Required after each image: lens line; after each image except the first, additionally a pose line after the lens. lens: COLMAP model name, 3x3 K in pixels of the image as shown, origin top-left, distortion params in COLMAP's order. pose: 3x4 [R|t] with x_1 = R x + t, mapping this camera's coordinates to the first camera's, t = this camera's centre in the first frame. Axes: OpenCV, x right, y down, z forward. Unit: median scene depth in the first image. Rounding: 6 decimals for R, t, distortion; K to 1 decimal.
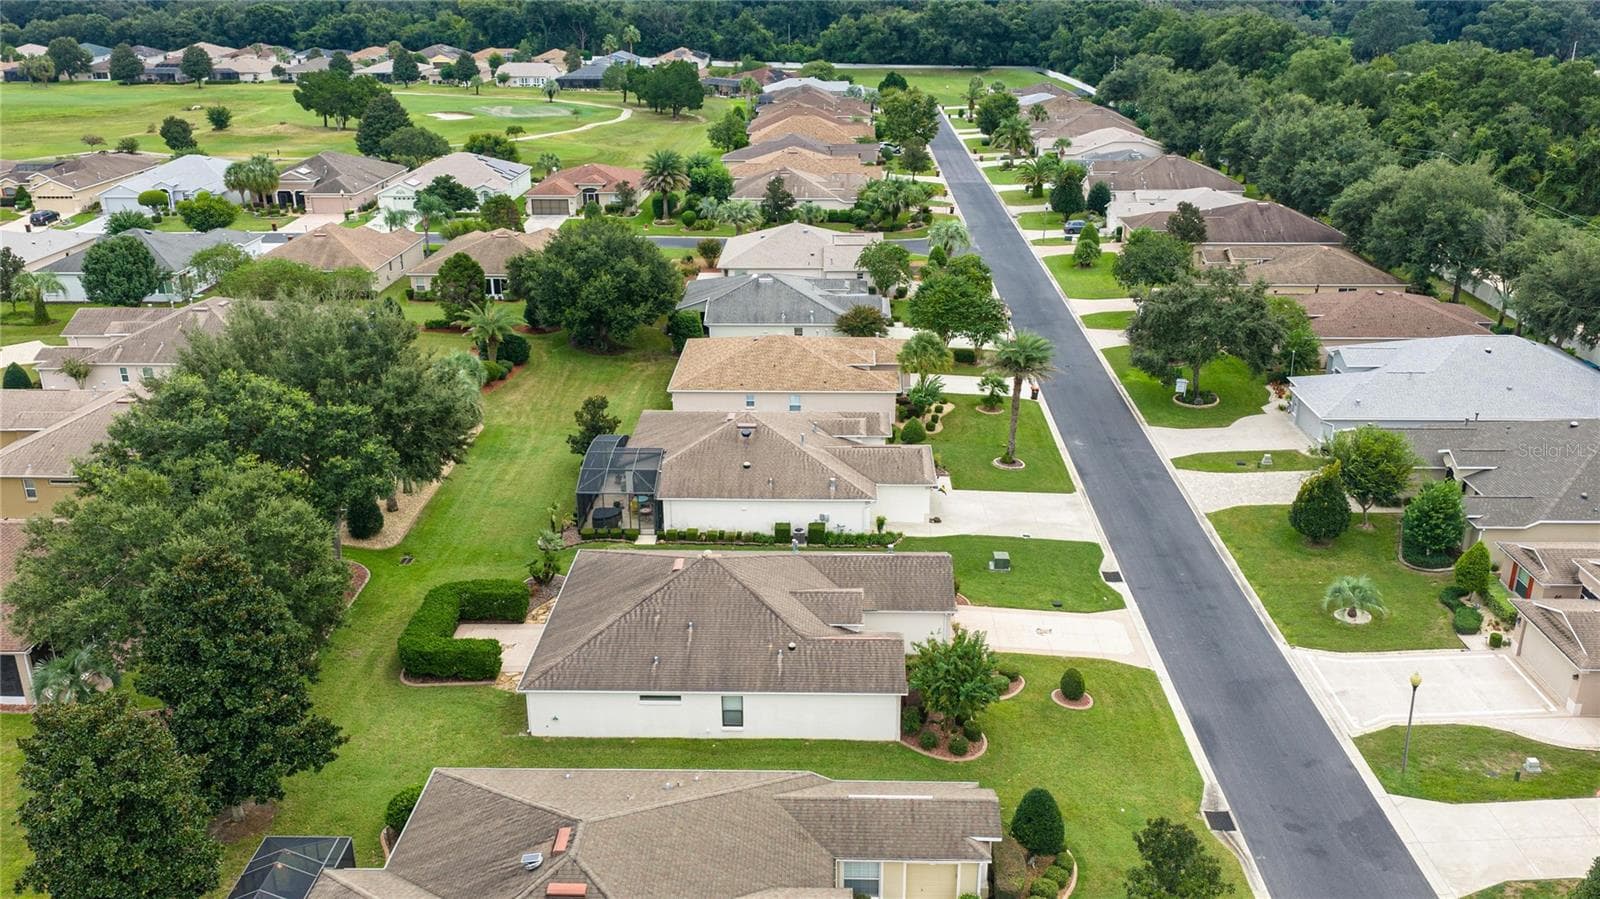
lens RADIAL K [[1326.2, 0, 804.8], [0, 1326.2, 450.0], [0, 0, 1]] dist [0.016327, -0.030430]
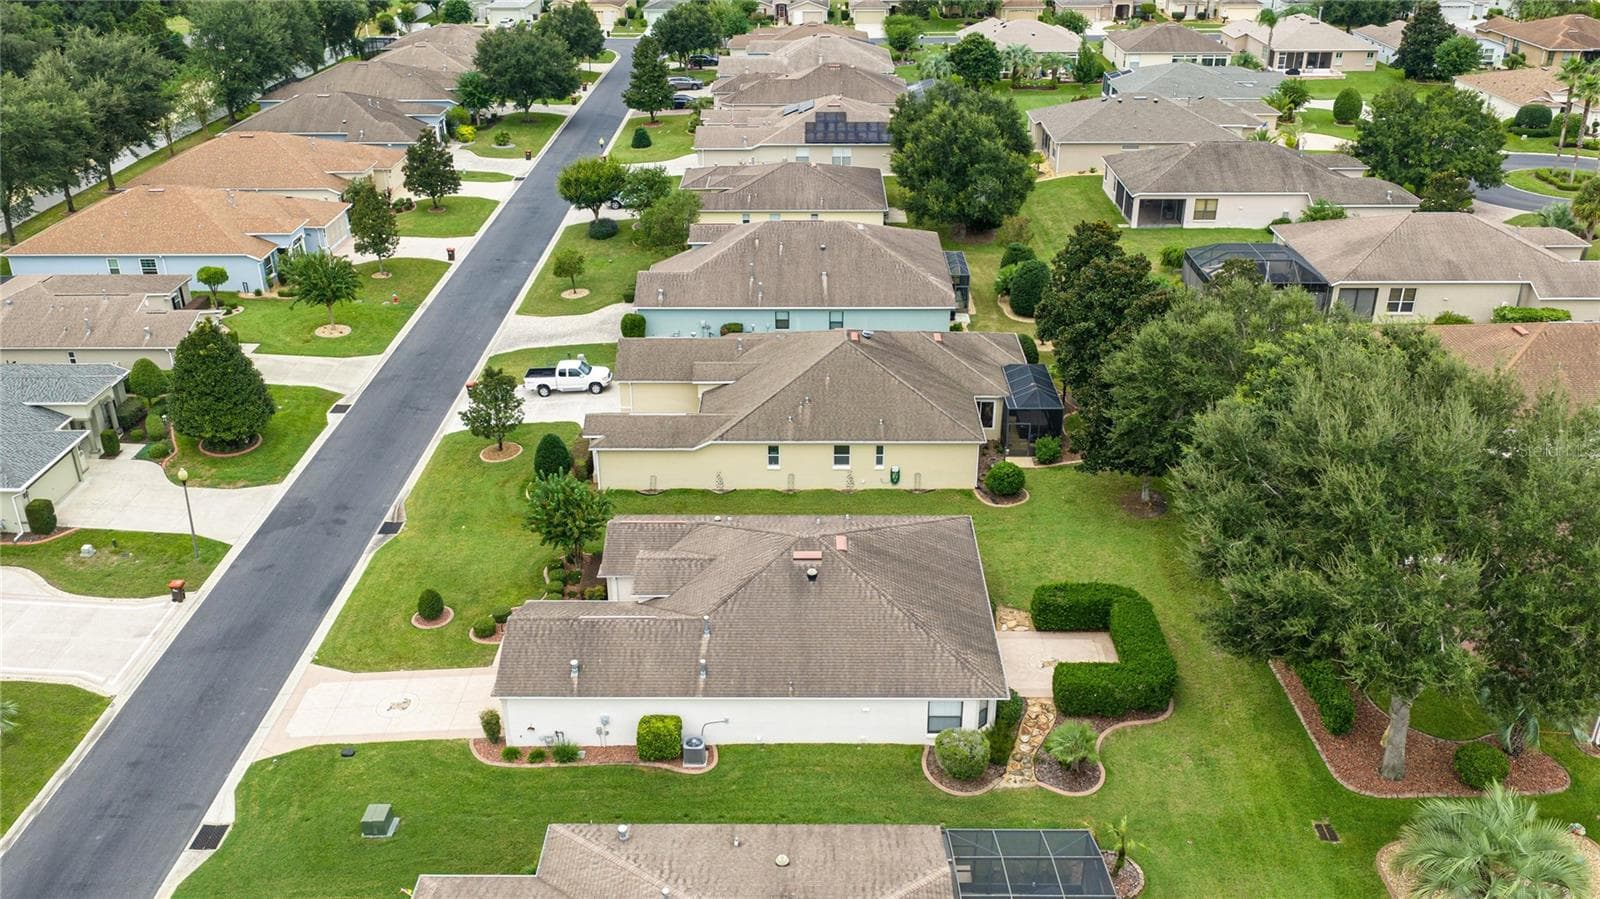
lens RADIAL K [[1326.2, 0, 804.8], [0, 1326.2, 446.8], [0, 0, 1]] dist [0.016327, -0.030430]
pose [[-0.999825, 0.011791, -0.014548, -0.047748], [-0.002276, 0.694592, 0.719400, -0.482373], [0.018587, 0.719307, -0.694444, 1.270214]]
